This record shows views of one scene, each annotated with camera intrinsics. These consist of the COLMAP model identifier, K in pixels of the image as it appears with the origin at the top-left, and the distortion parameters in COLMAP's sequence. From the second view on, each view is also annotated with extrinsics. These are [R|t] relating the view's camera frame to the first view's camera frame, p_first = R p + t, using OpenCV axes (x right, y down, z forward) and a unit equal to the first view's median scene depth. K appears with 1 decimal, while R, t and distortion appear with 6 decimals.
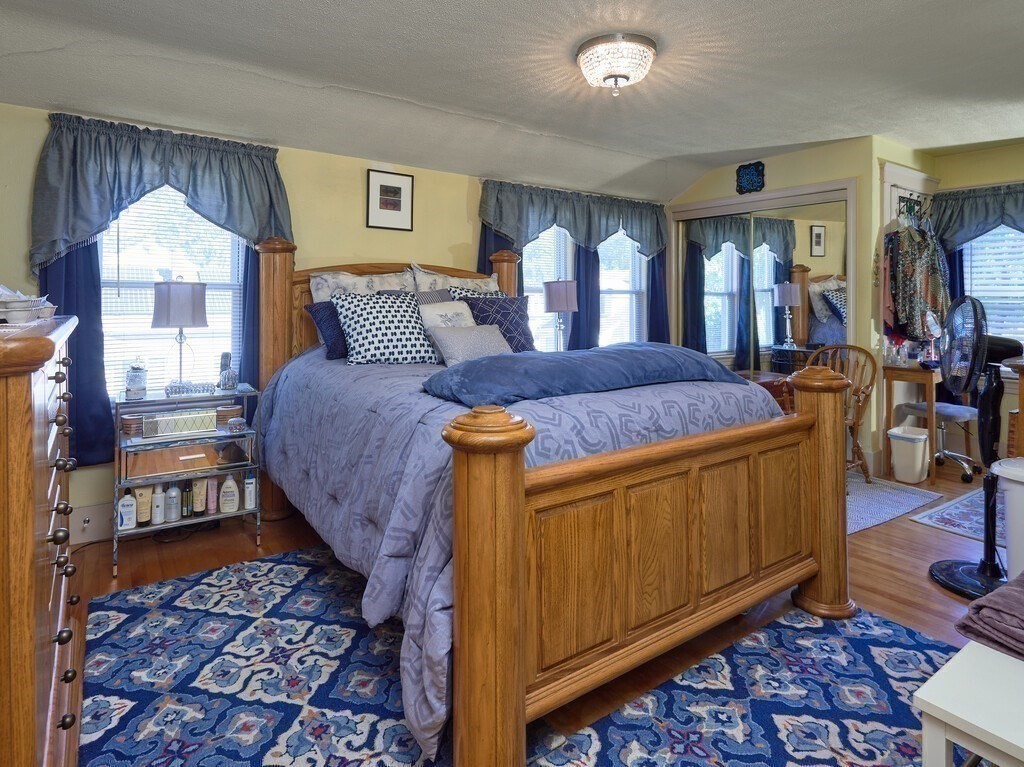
lens RADIAL K [[578.9, 0, 509.1], [0, 578.9, 307.8], [0, 0, 1]] dist [-0.002380, 0.000449]
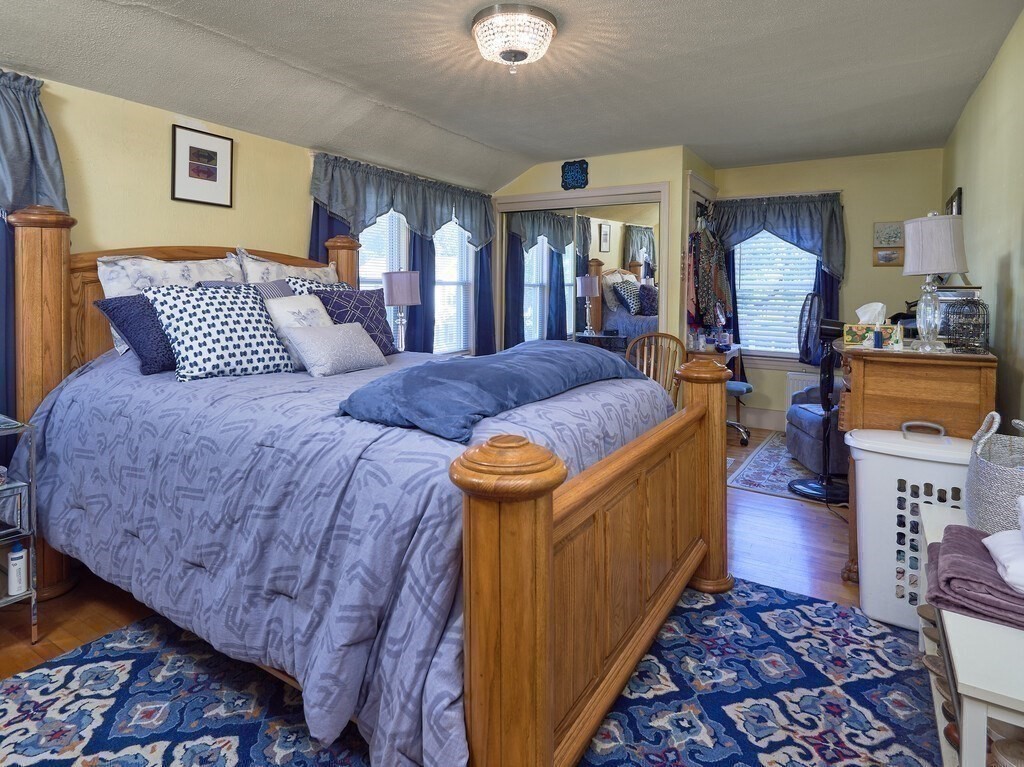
lens RADIAL K [[578.9, 0, 509.1], [0, 578.9, 307.8], [0, 0, 1]] dist [-0.002380, 0.000449]
pose [[0.922244, -0.009148, 0.386501, -0.180217], [0.001029, 0.999775, 0.021209, -0.012908], [-0.386608, -0.019162, 0.922045, 0.144220]]
